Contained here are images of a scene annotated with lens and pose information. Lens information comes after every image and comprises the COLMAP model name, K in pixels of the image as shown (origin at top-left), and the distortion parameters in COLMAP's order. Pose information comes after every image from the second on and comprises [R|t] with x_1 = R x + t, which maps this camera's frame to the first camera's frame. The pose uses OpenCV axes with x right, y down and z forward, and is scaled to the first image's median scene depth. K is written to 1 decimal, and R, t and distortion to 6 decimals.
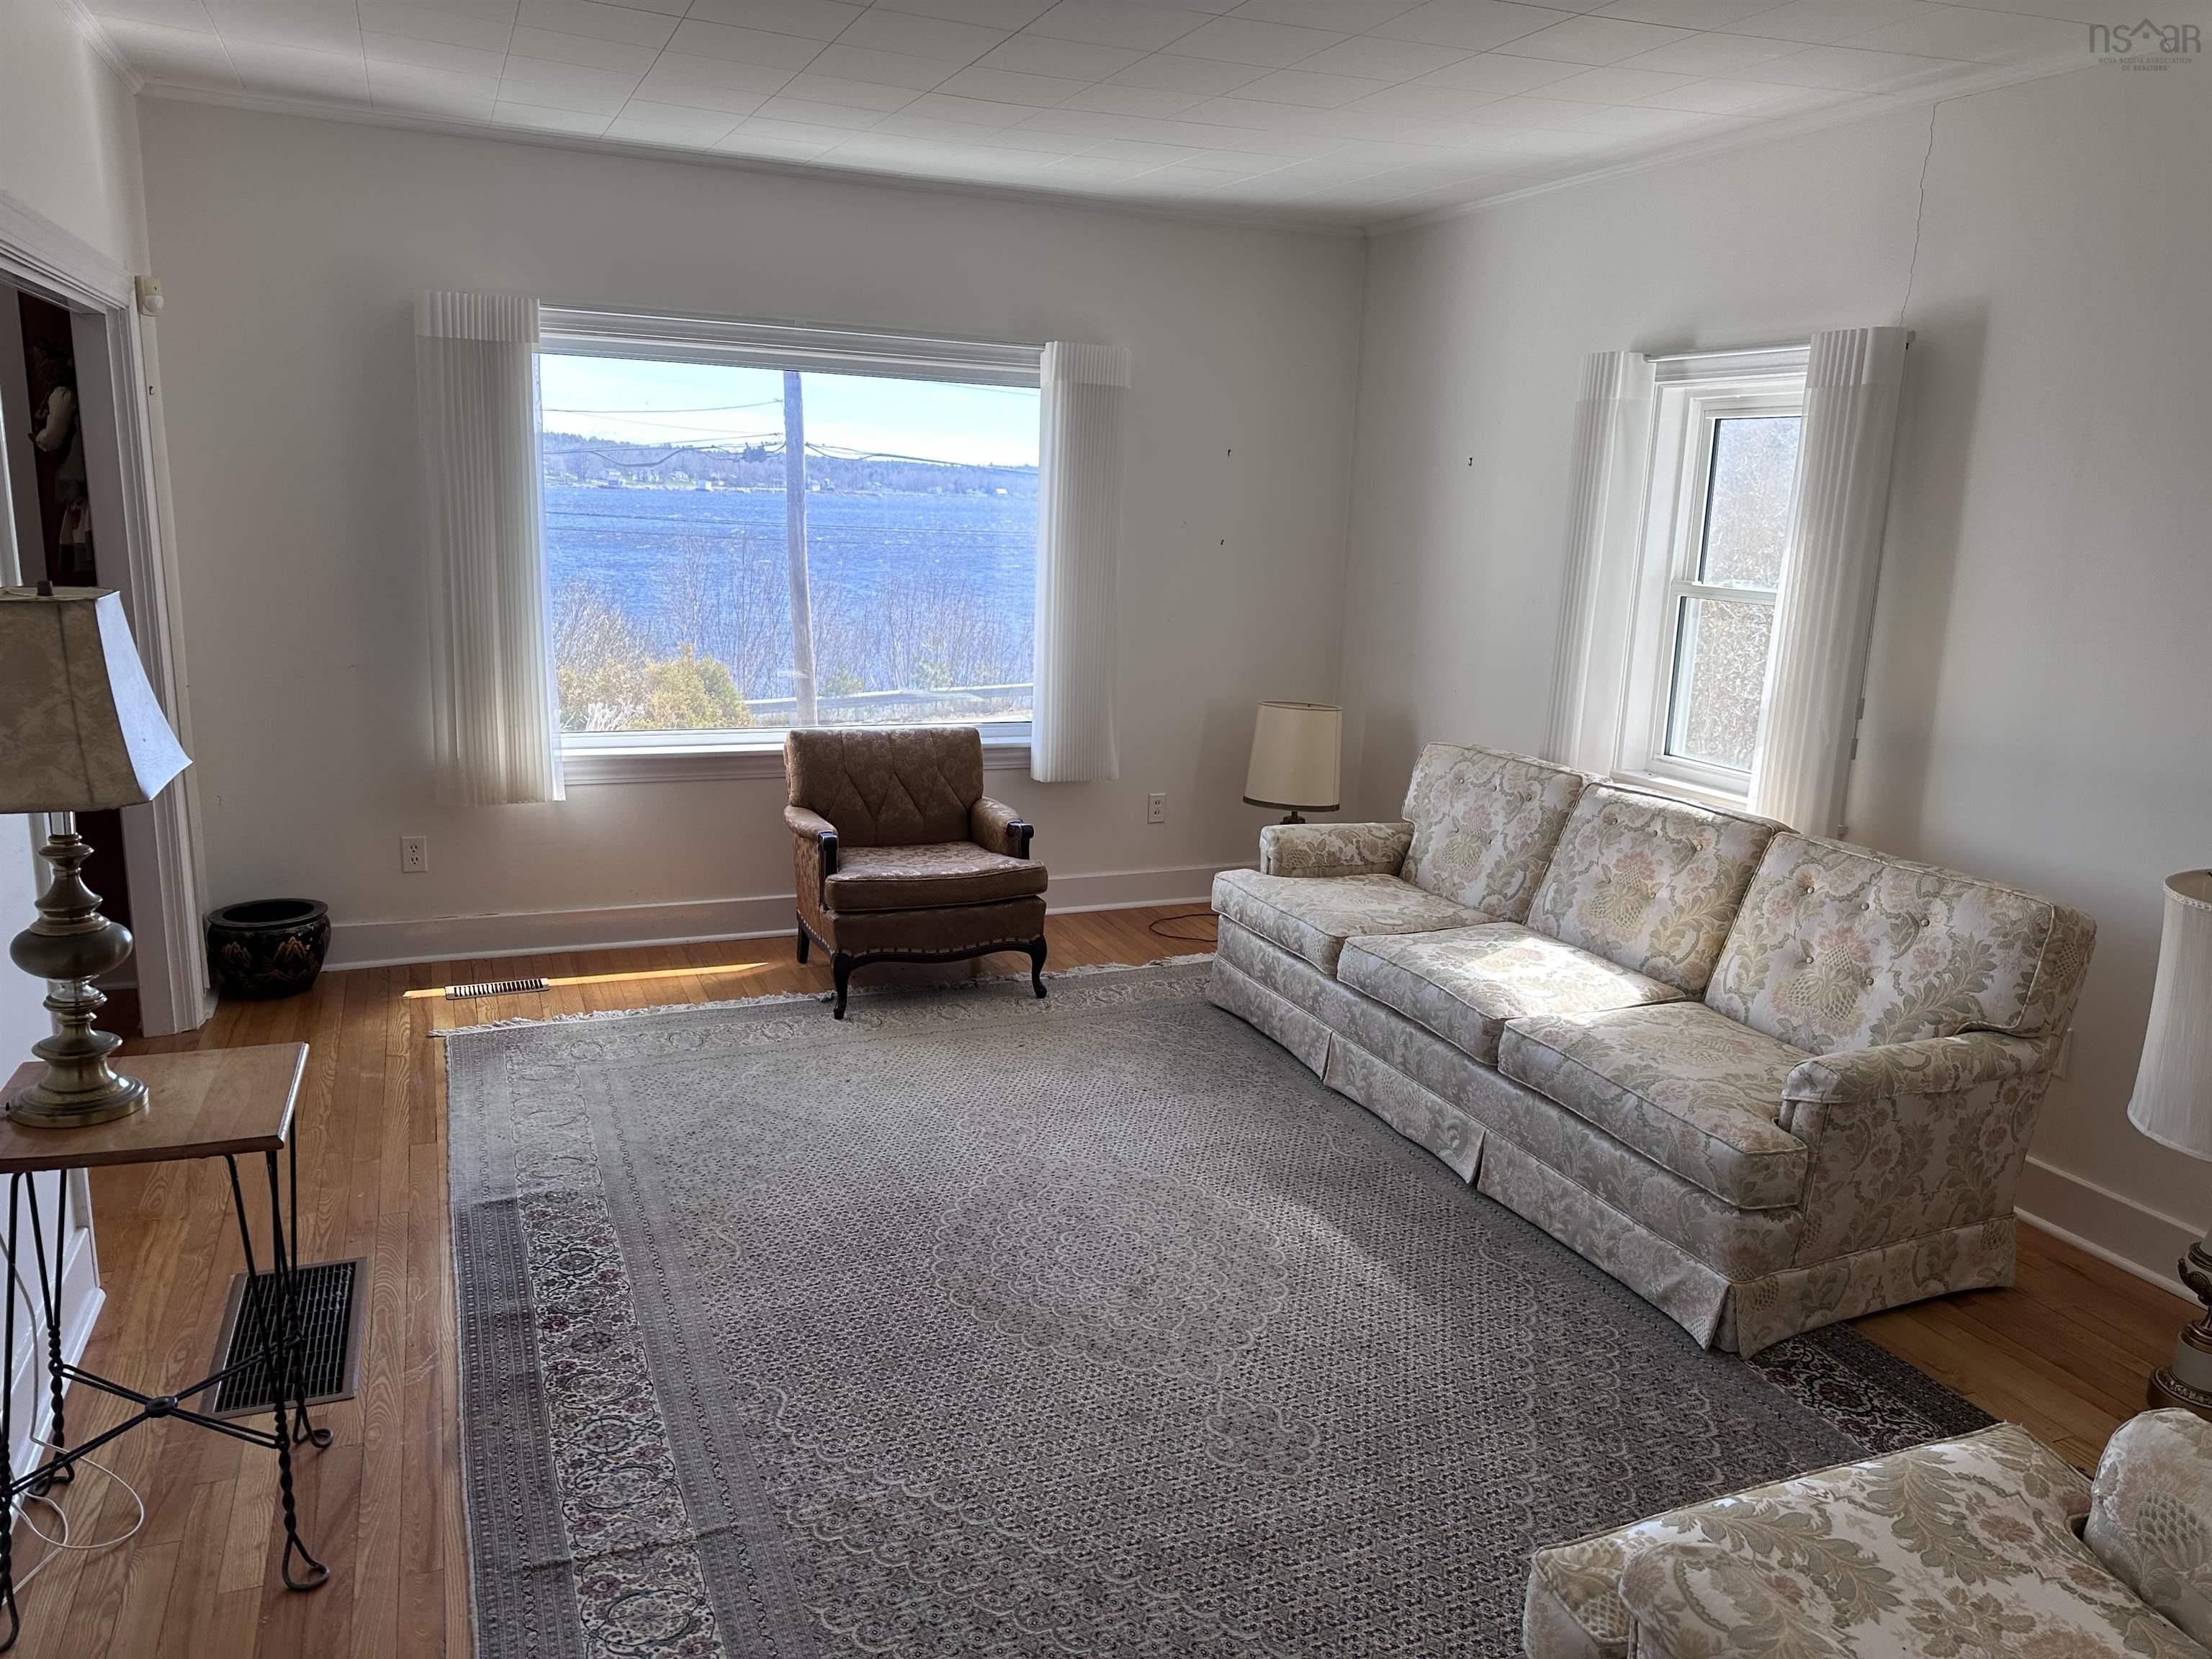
lens RADIAL K [[1539.7, 0, 1109.0], [0, 1539.7, 817.3], [0, 0, 1]] dist [0.104284, -0.145602]
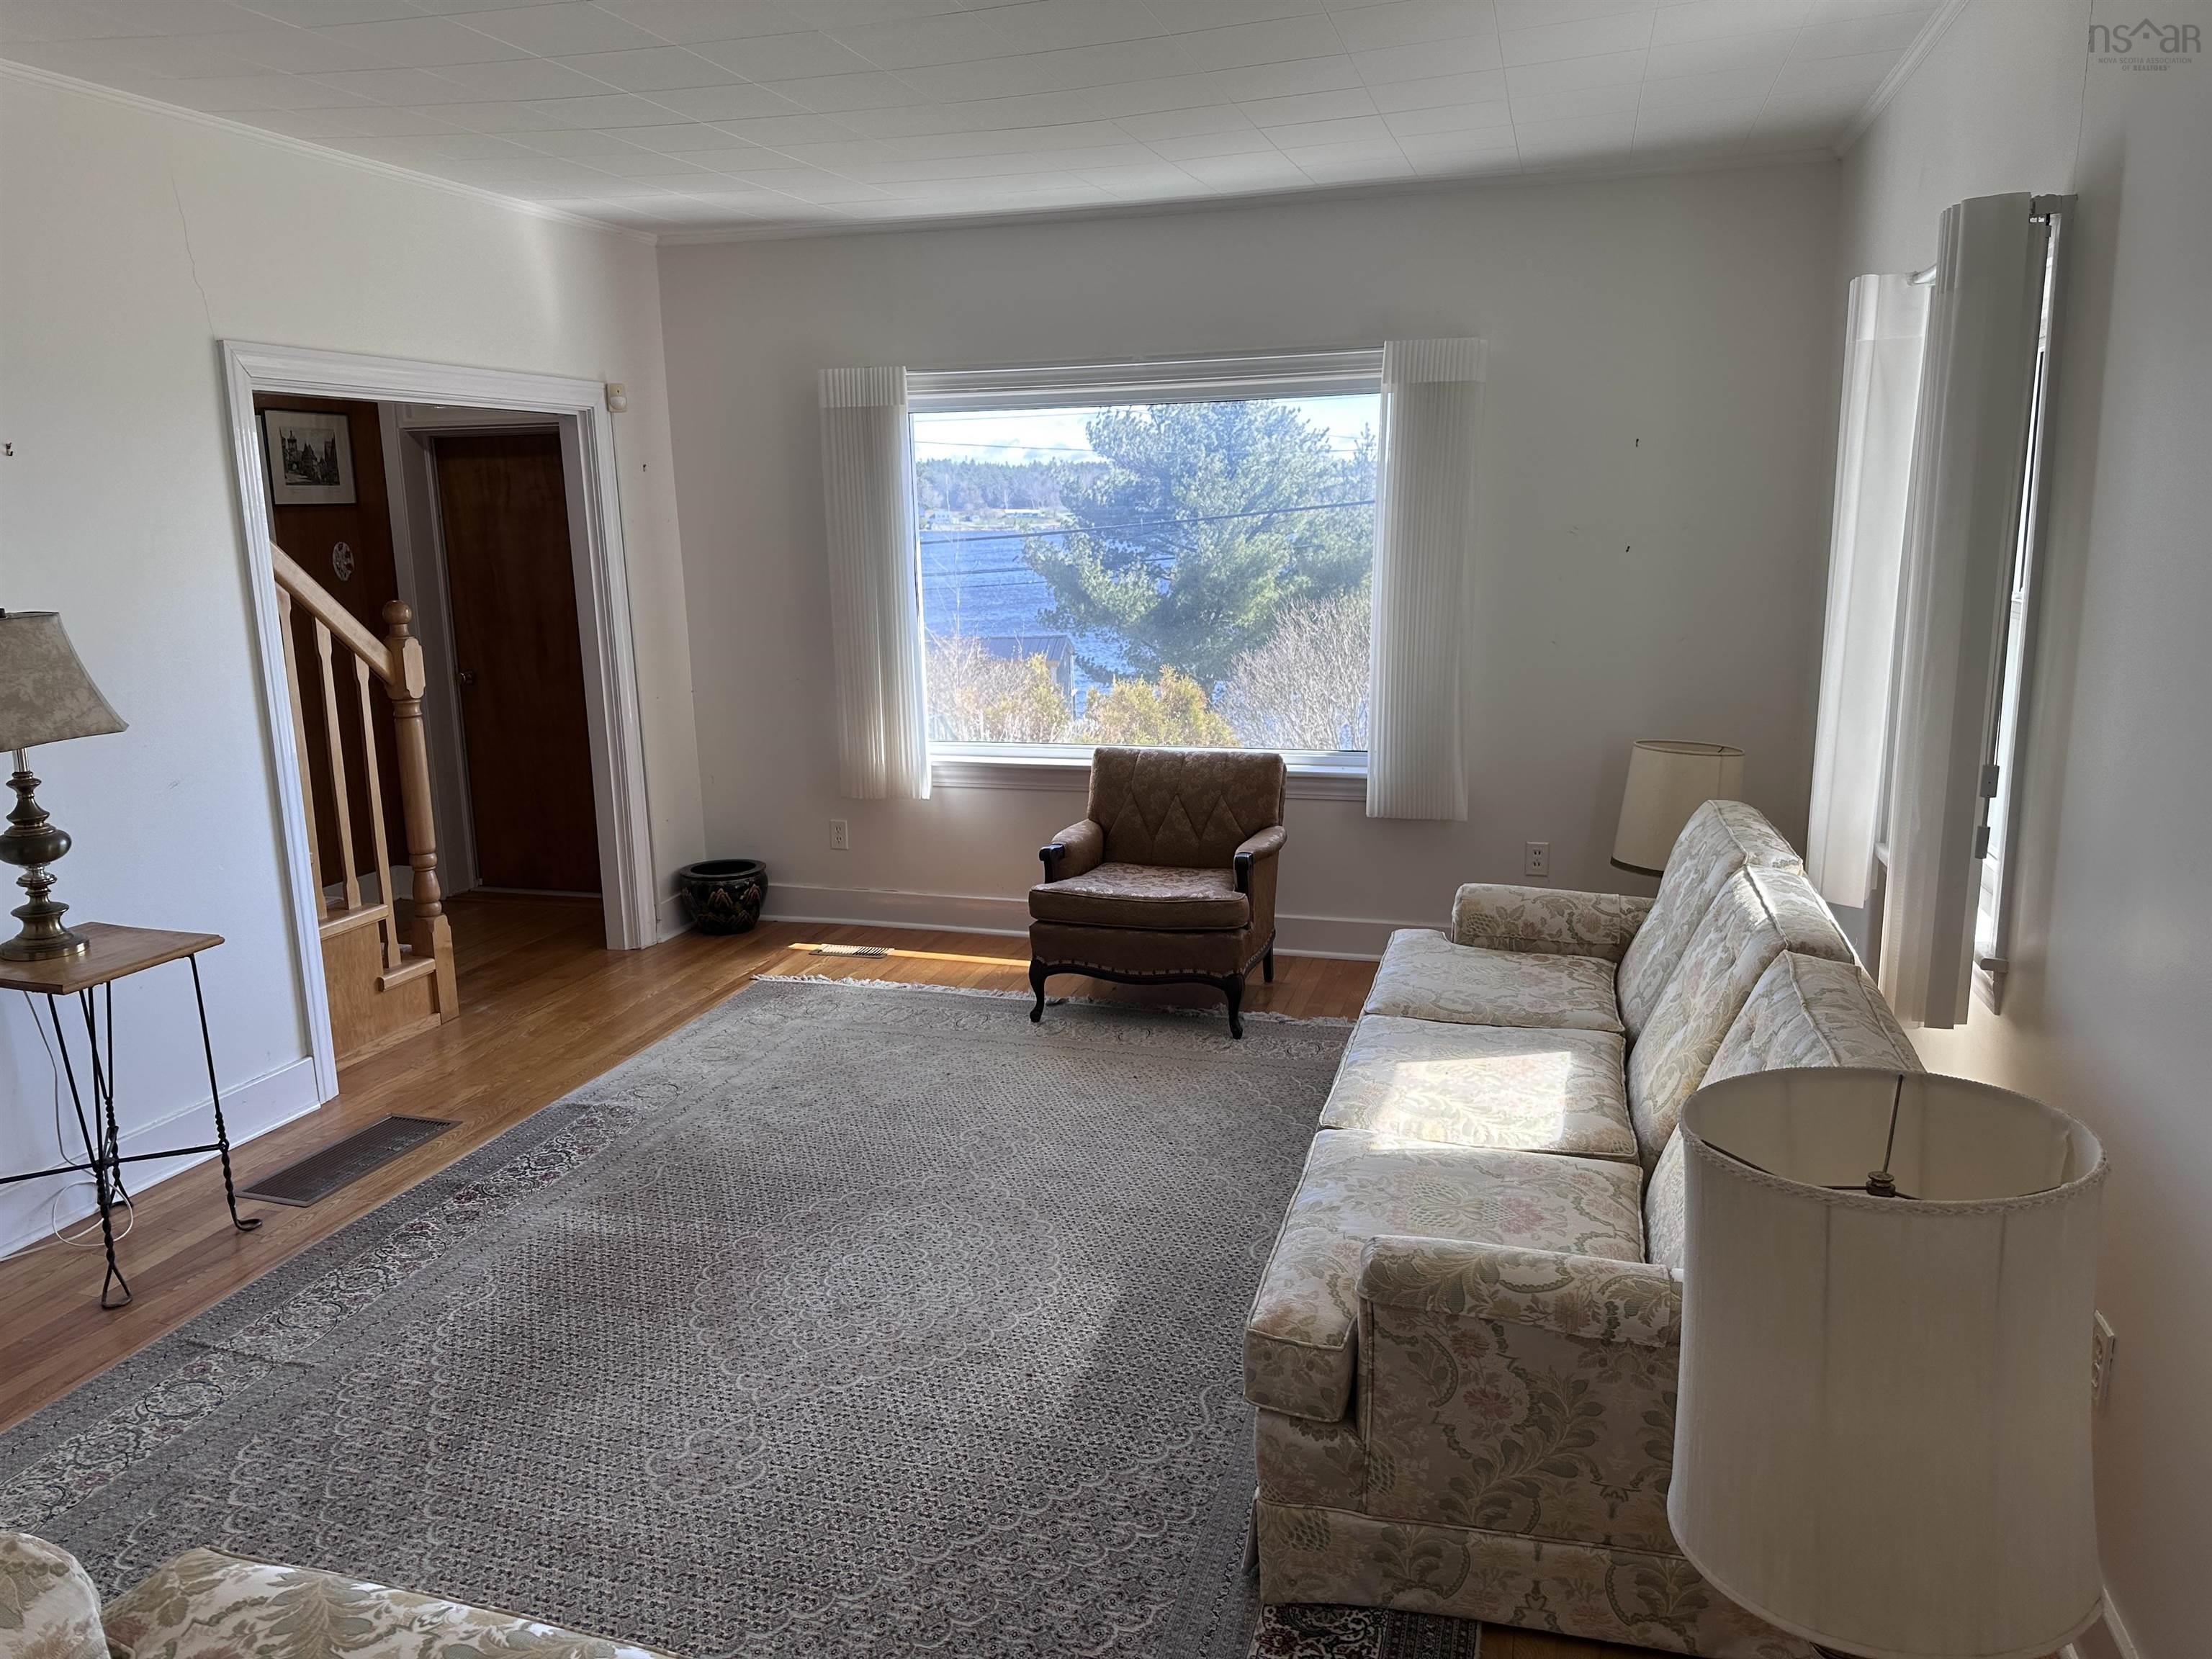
lens RADIAL K [[1539.7, 0, 1109.0], [0, 1539.7, 817.3], [0, 0, 1]] dist [0.104284, -0.145602]
pose [[0.768958, 0.077081, -0.634635, 0.499410], [-0.087189, 0.996074, 0.015337, -0.027132], [0.633326, 0.043540, 0.772659, 0.210722]]
